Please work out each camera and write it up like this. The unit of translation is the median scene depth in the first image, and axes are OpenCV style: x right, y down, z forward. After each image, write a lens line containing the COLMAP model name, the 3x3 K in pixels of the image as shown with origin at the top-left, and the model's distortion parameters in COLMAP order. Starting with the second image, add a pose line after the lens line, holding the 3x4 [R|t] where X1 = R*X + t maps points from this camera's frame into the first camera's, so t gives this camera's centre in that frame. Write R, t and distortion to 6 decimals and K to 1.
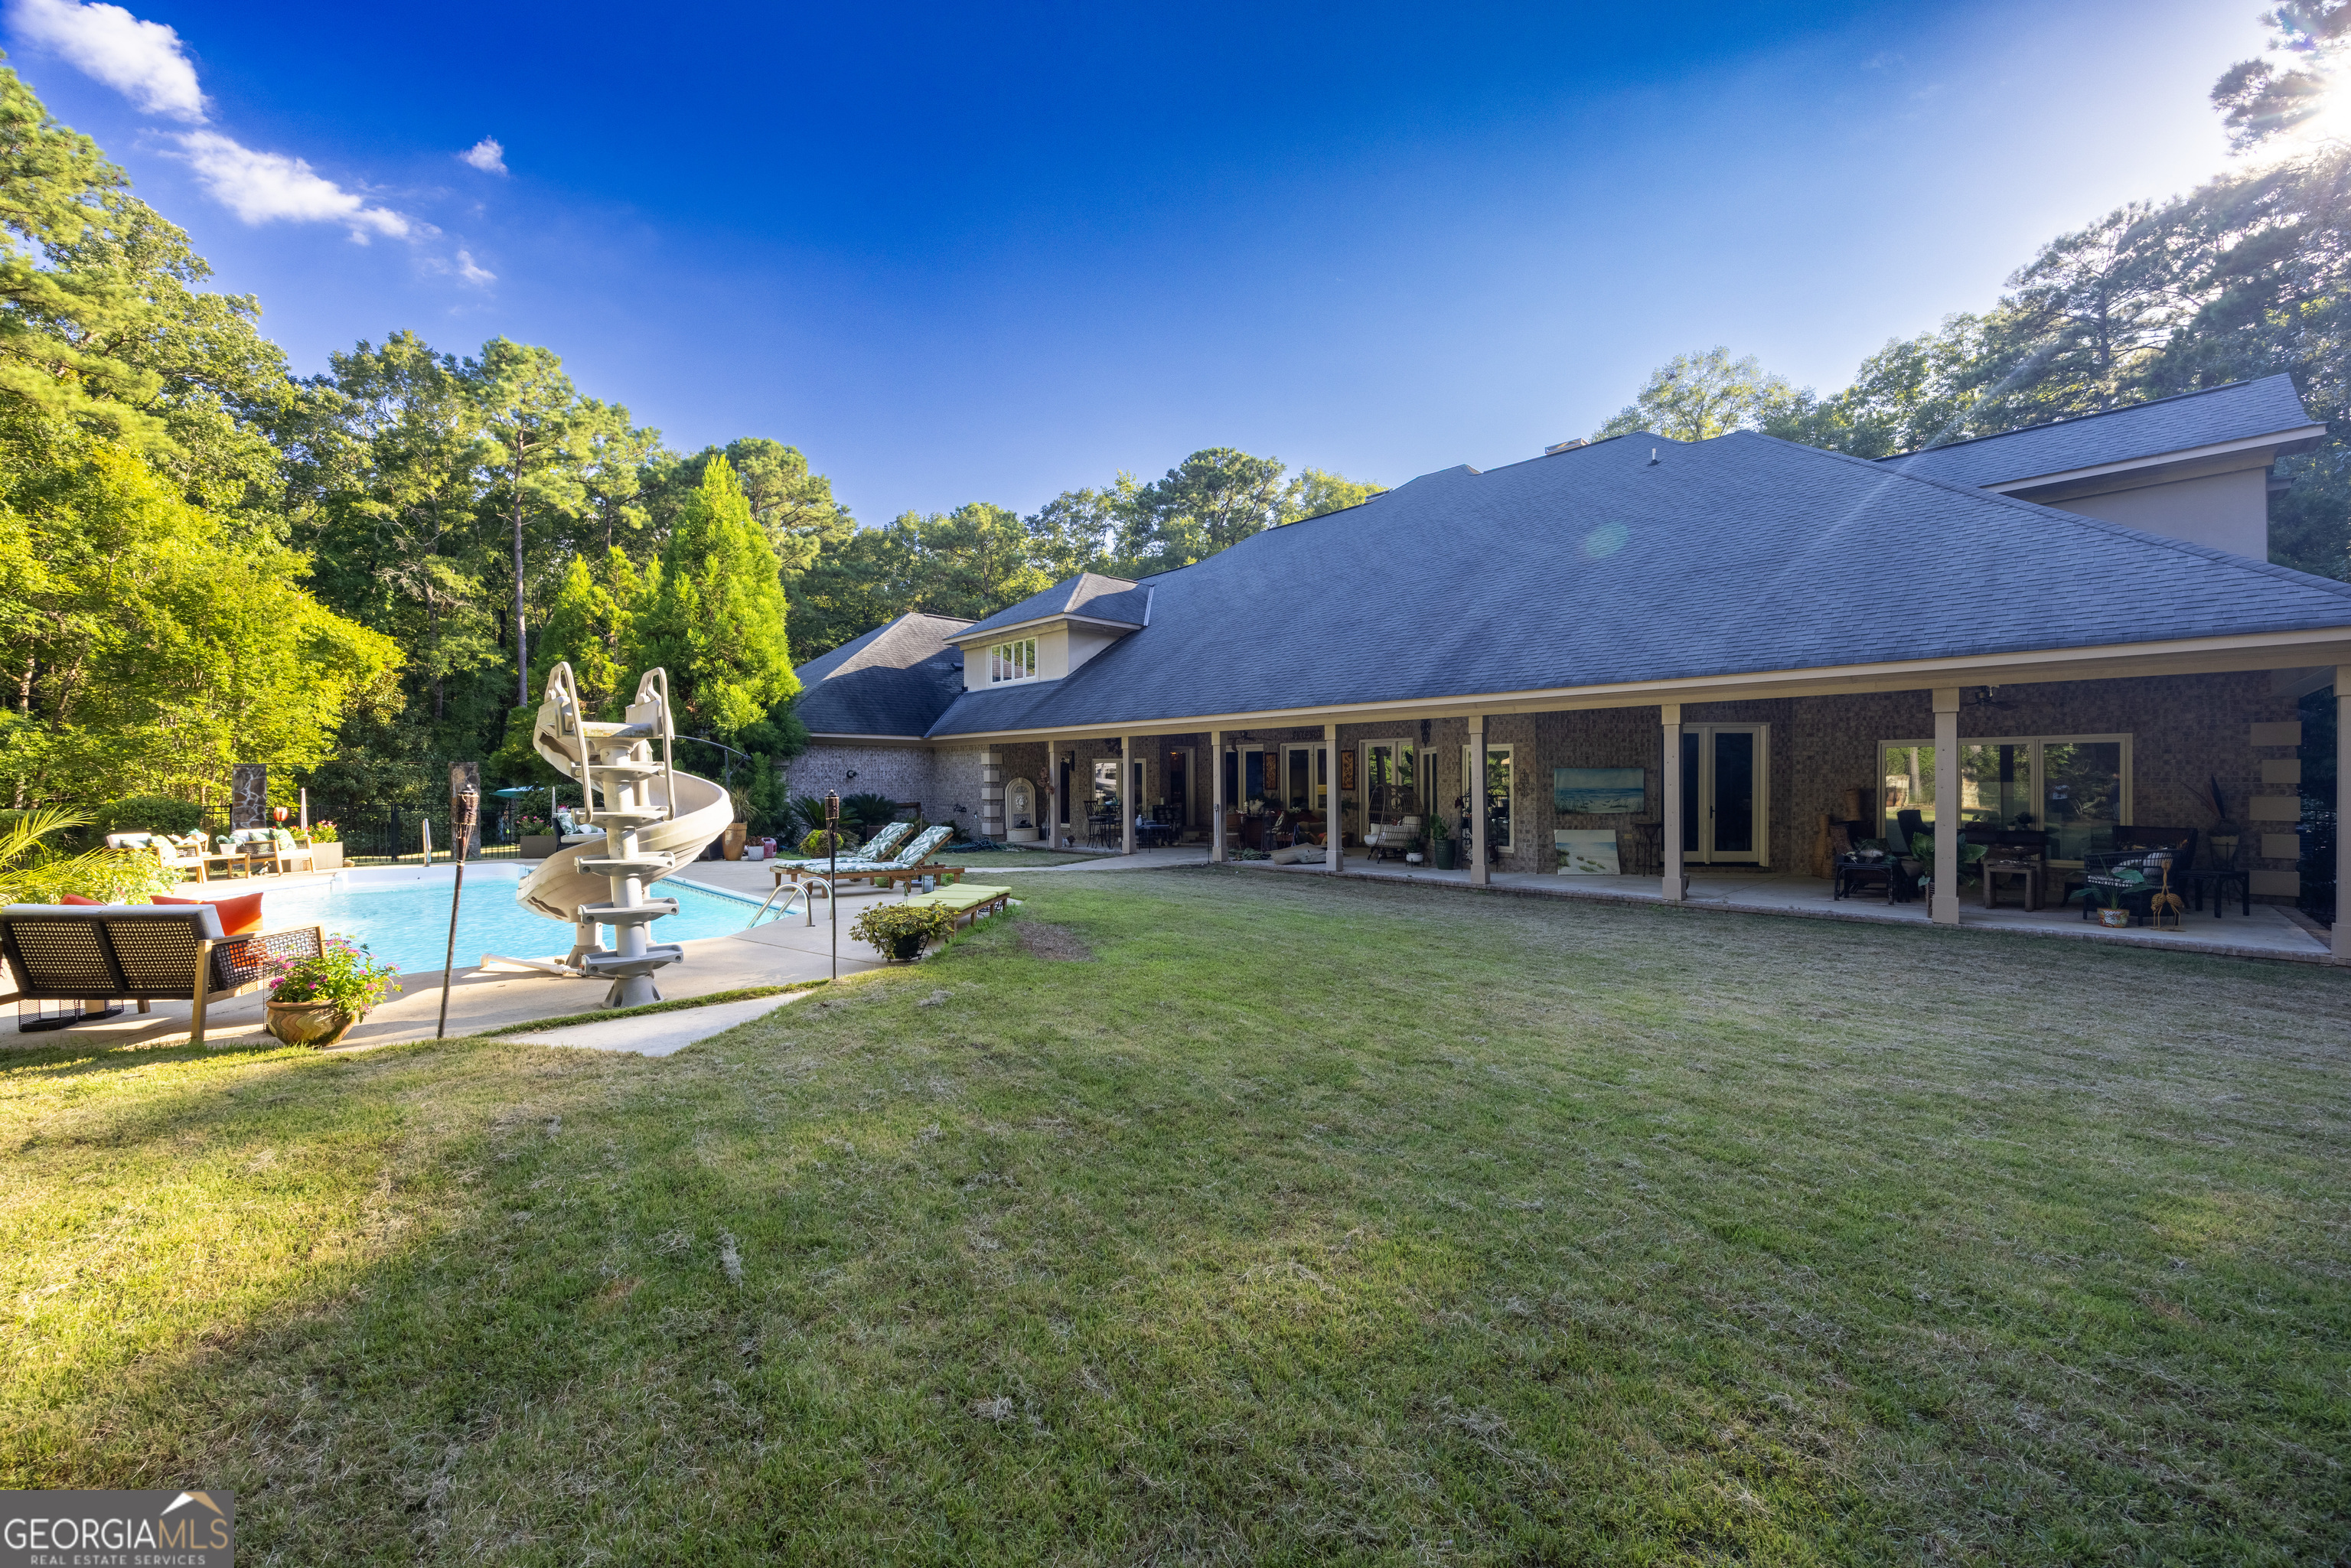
lens RADIAL K [[915.7, 0, 1199.1], [0, 915.7, 778.3], [0, 0, 1]] dist [0.001226, 0.000133]
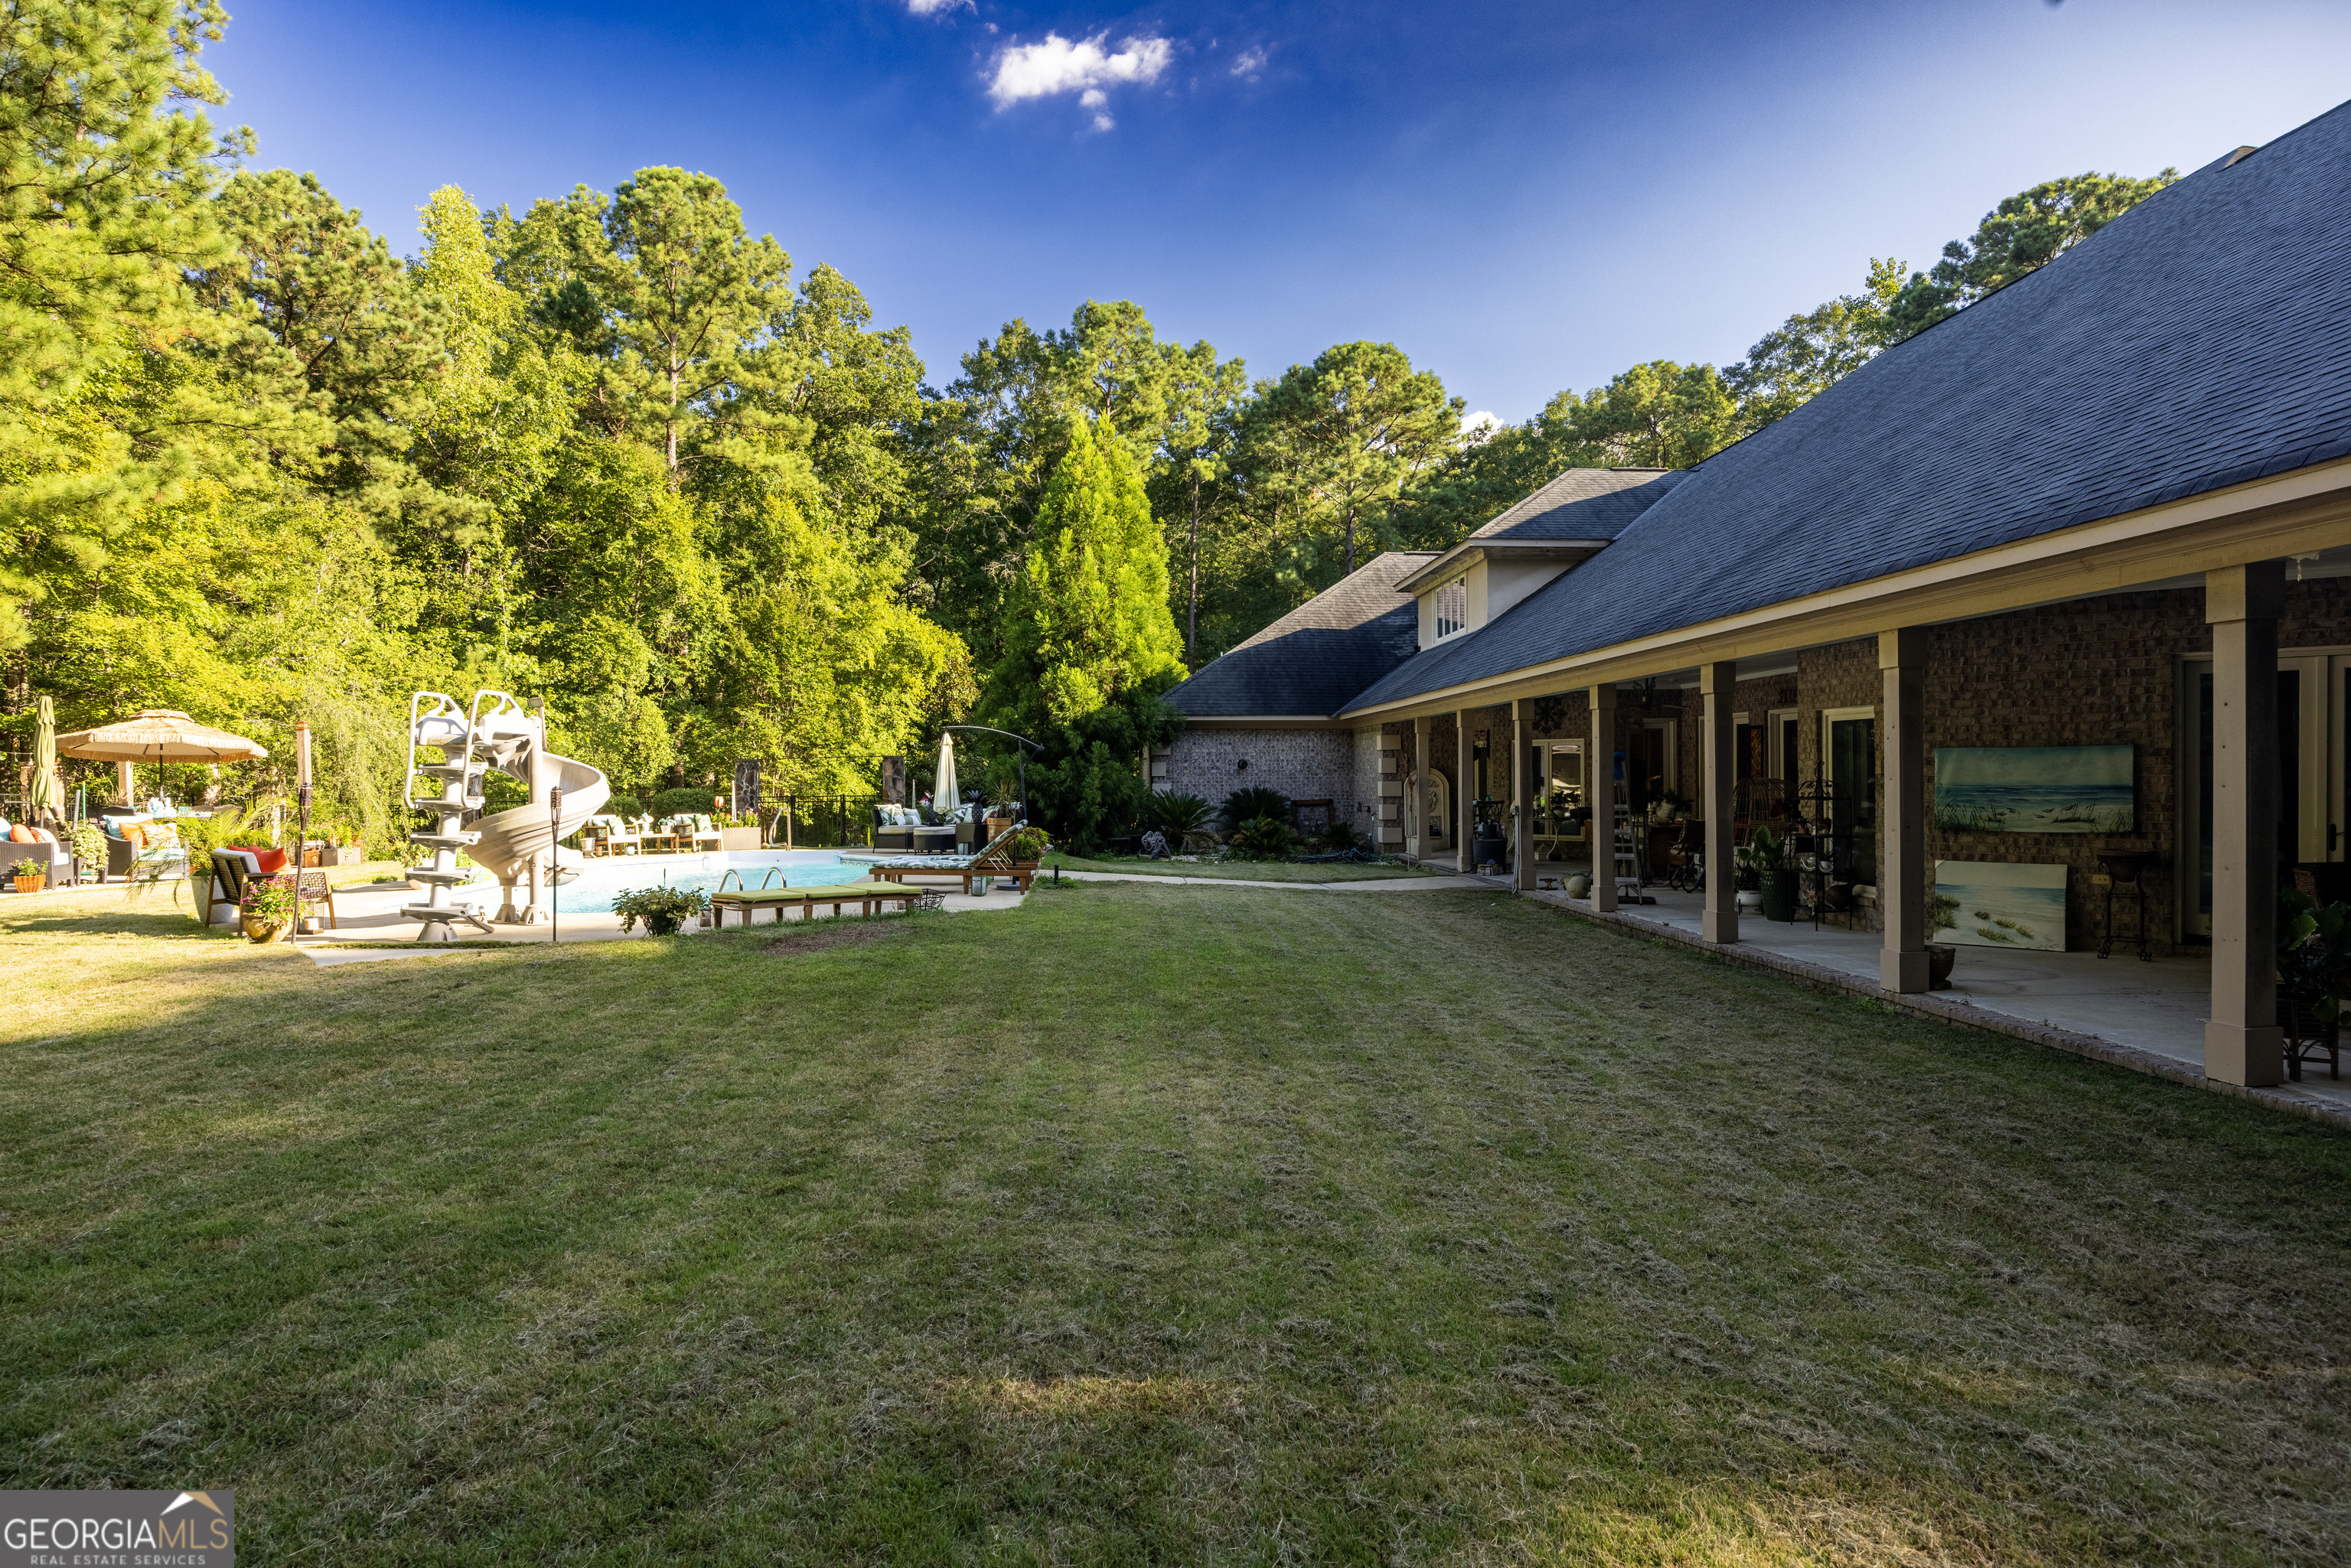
lens RADIAL K [[1316.3, 0, 1175.5], [0, 1316.3, 784.0], [0, 0, 1]] dist [0.001078, -0.013042]
pose [[0.750880, 0.003748, -0.660428, 0.344982], [0.005282, 0.999918, 0.011681, -0.000770], [0.660417, -0.012259, 0.750799, 0.064981]]
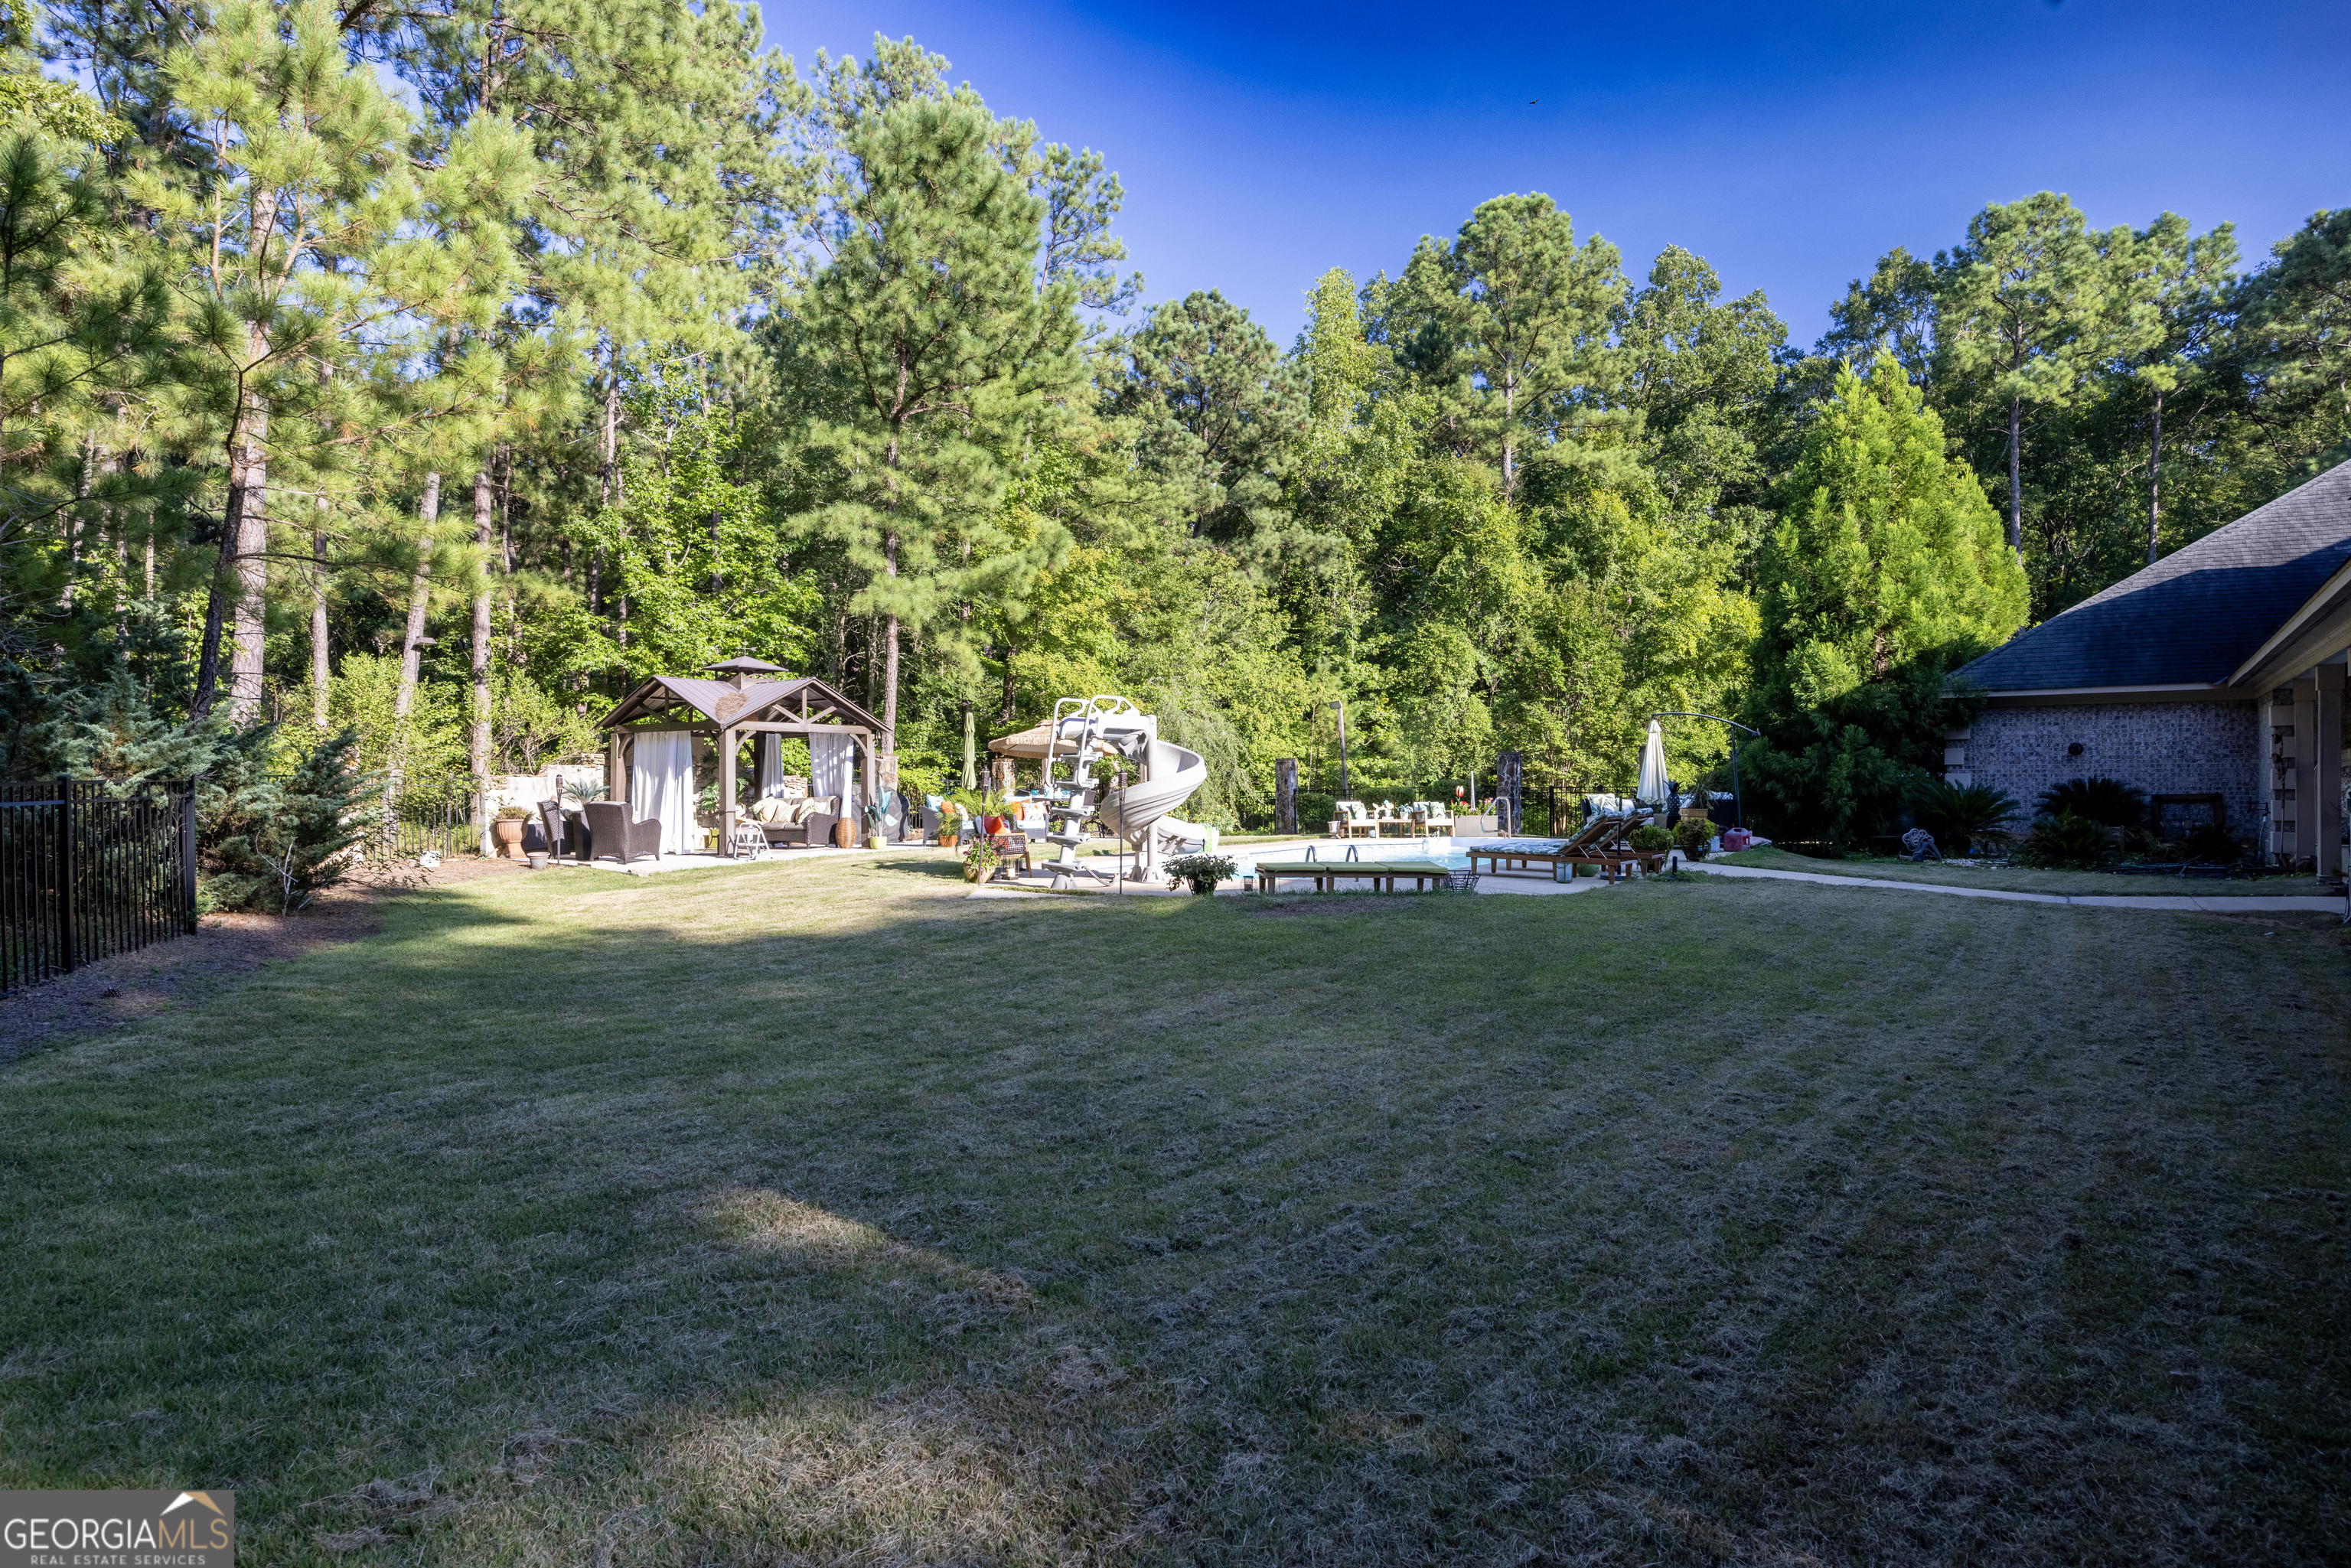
lens RADIAL K [[1316.3, 0, 1175.5], [0, 1316.3, 784.0], [0, 0, 1]] dist [0.001078, -0.013042]
pose [[0.124998, 0.005366, -0.992143, 0.458850], [0.010581, 0.999921, 0.006742, 0.007291], [0.992101, -0.011341, 0.124931, 0.227076]]
